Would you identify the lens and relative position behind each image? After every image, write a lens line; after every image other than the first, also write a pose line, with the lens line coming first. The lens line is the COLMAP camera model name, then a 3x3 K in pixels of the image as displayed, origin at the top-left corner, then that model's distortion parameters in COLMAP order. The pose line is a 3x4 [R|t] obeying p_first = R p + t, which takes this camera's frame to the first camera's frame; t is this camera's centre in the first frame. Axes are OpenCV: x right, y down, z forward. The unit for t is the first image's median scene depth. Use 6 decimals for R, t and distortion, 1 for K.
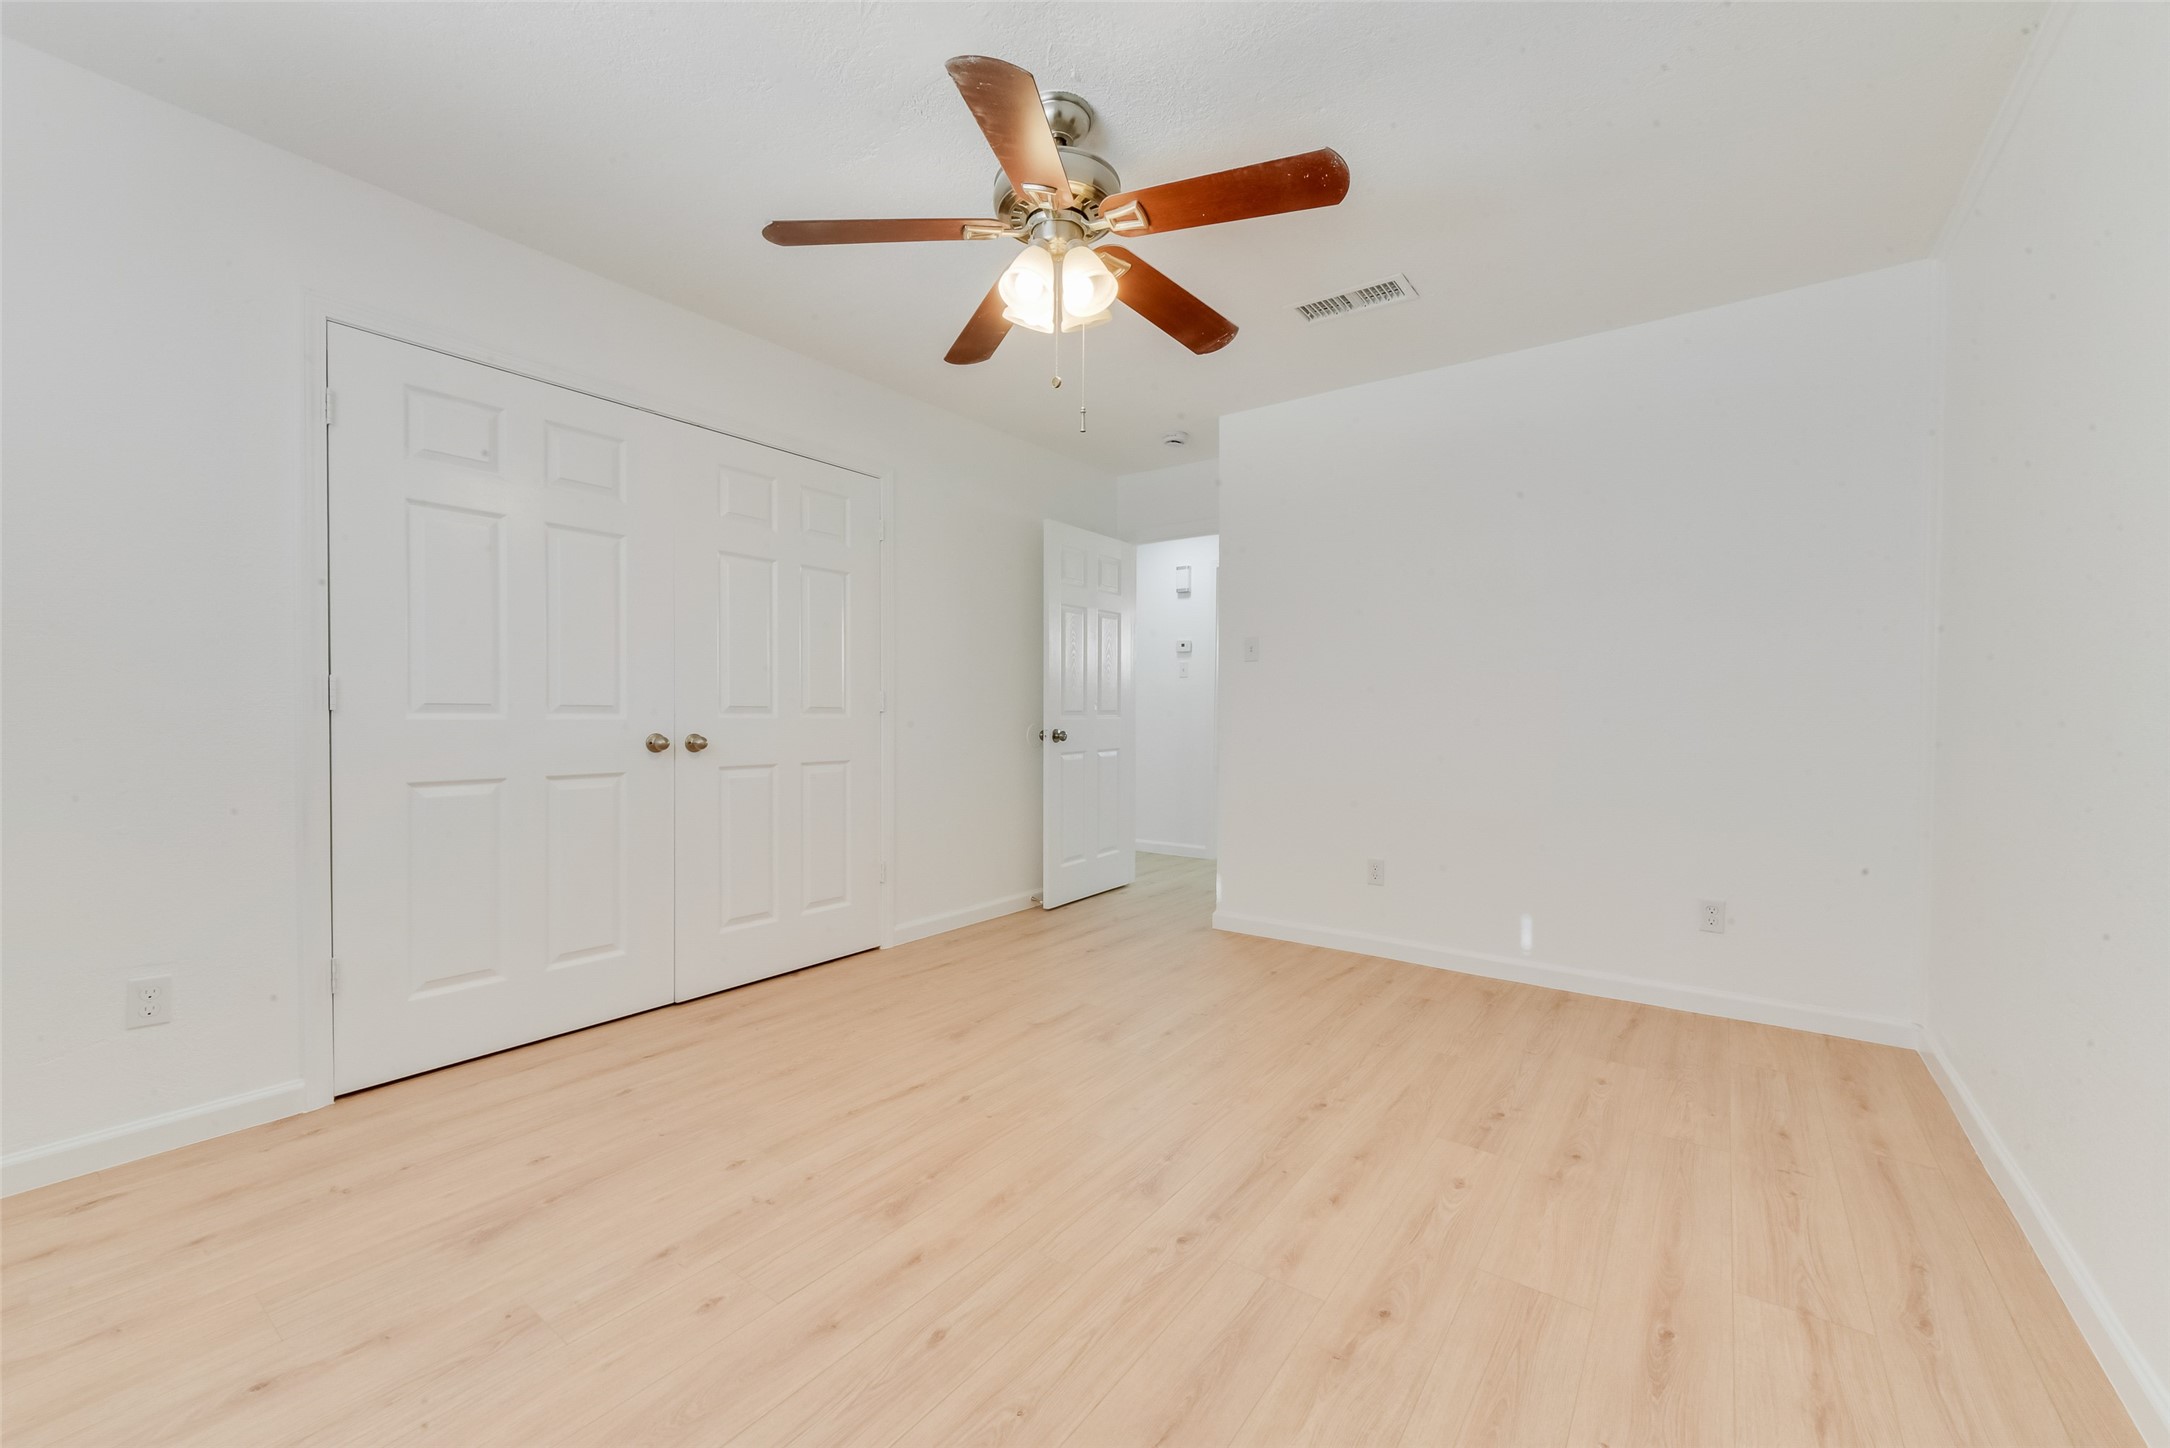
lens RADIAL K [[868.7, 0, 1085.1], [0, 868.7, 713.9], [0, 0, 1]] dist [0.000270, 0.000165]
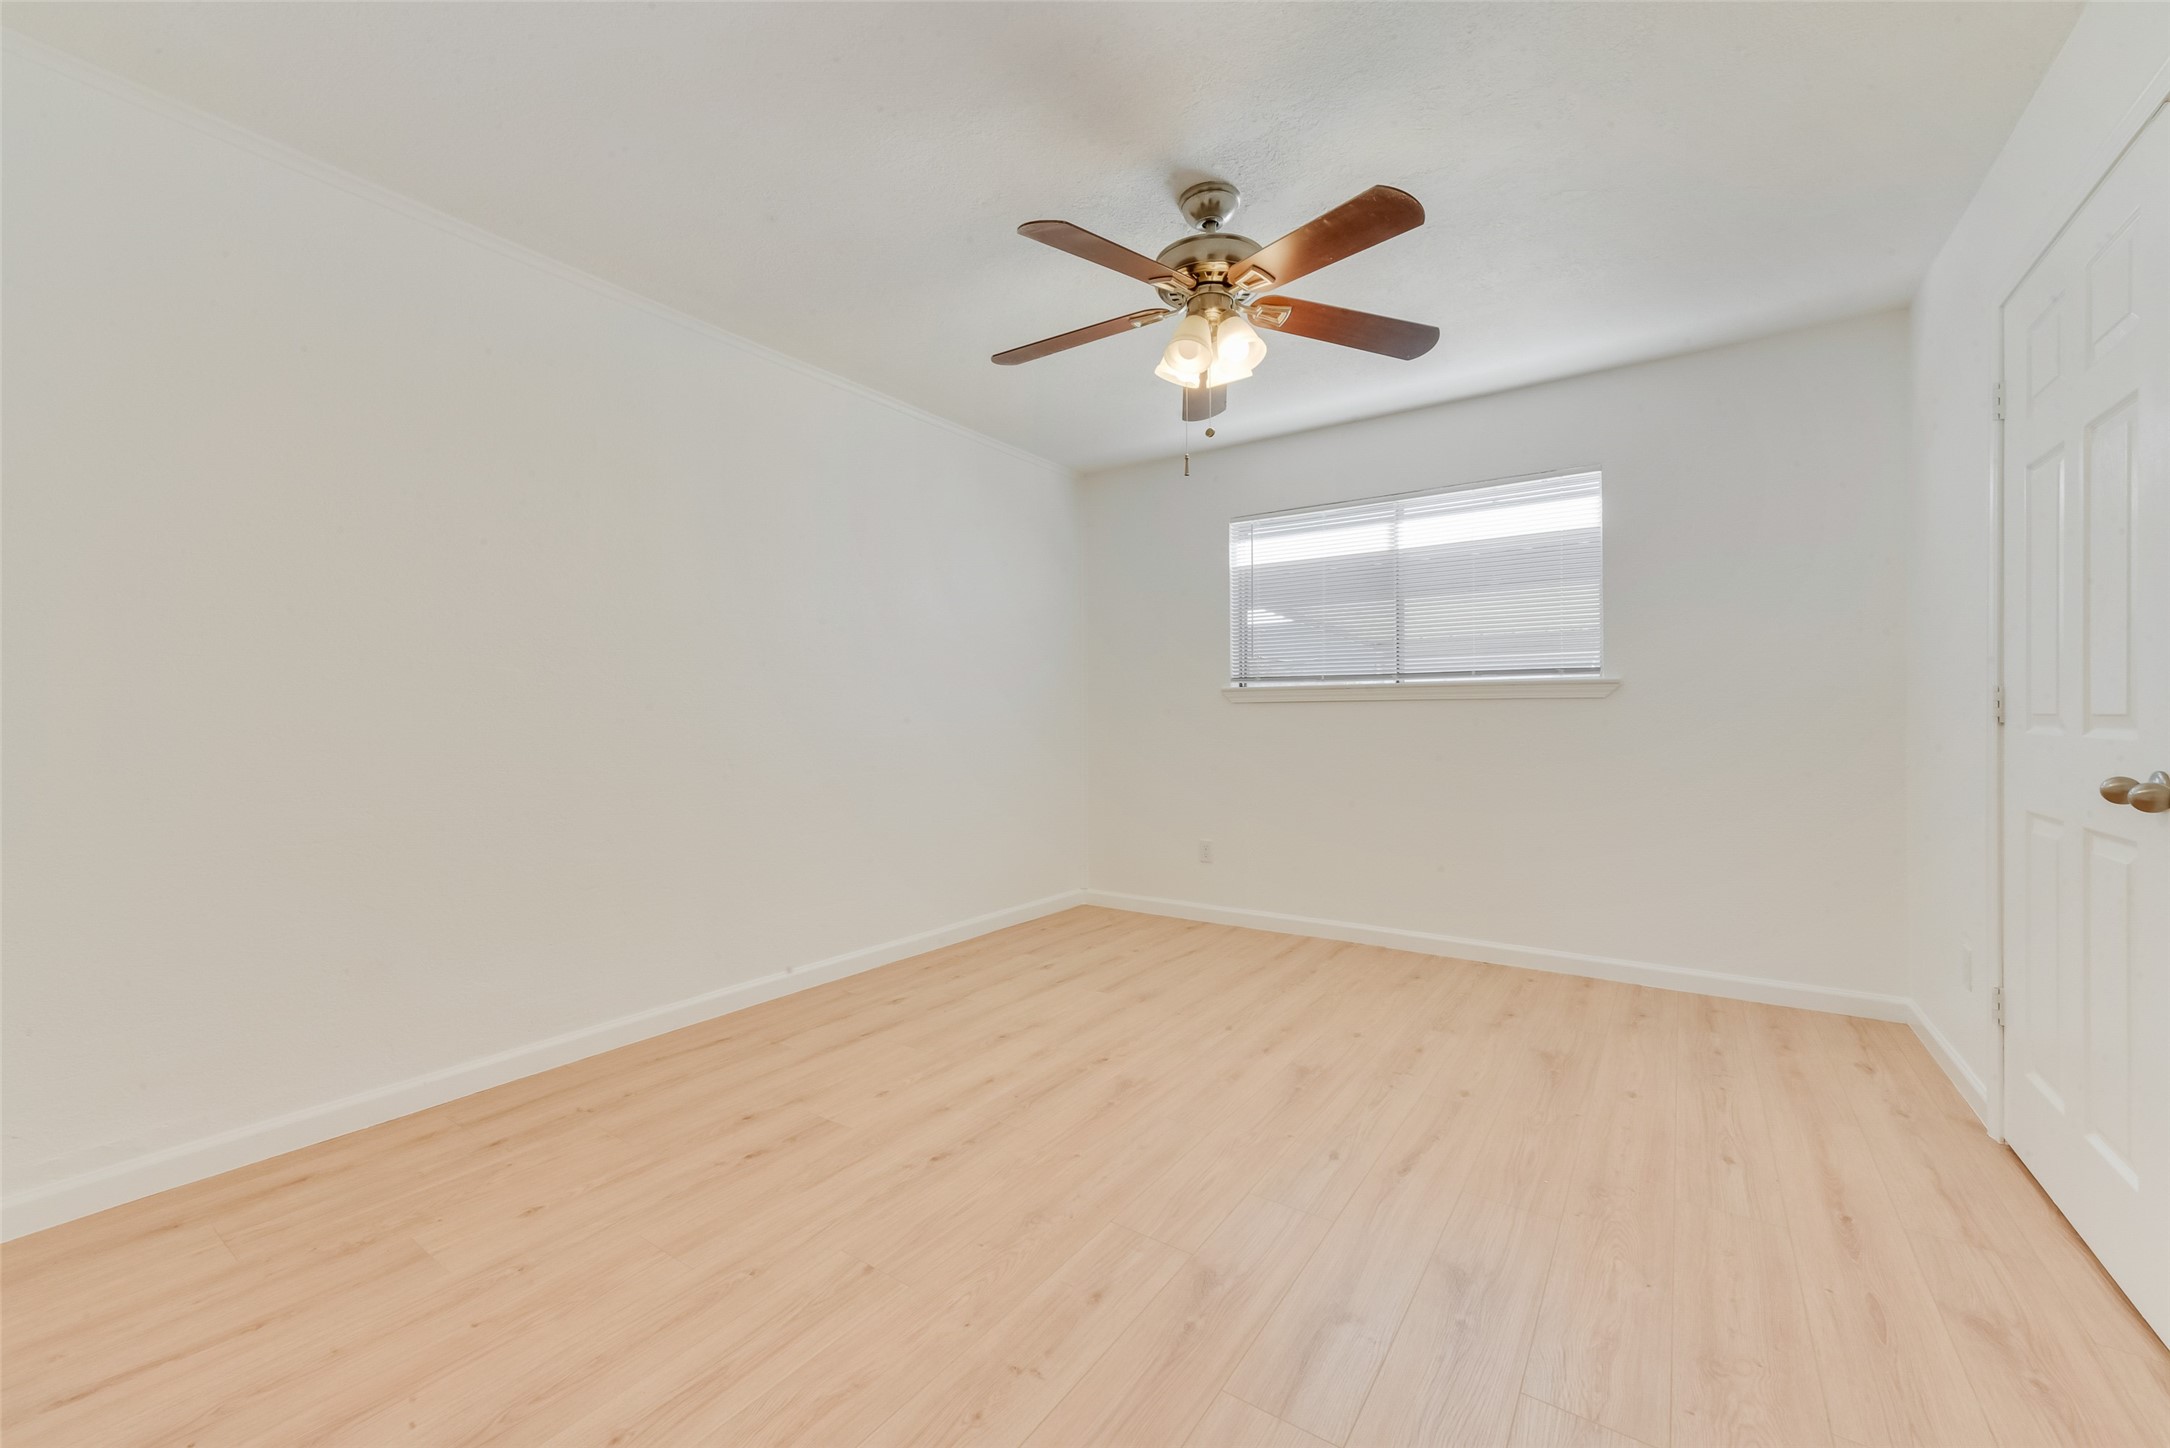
lens RADIAL K [[868.7, 0, 1085.1], [0, 868.7, 713.9], [0, 0, 1]] dist [0.000270, 0.000165]
pose [[-0.999409, -0.001186, -0.034358, 0.171865], [-0.001143, 0.999999, -0.001267, -0.011505], [0.034359, -0.001227, -0.999409, 2.186507]]
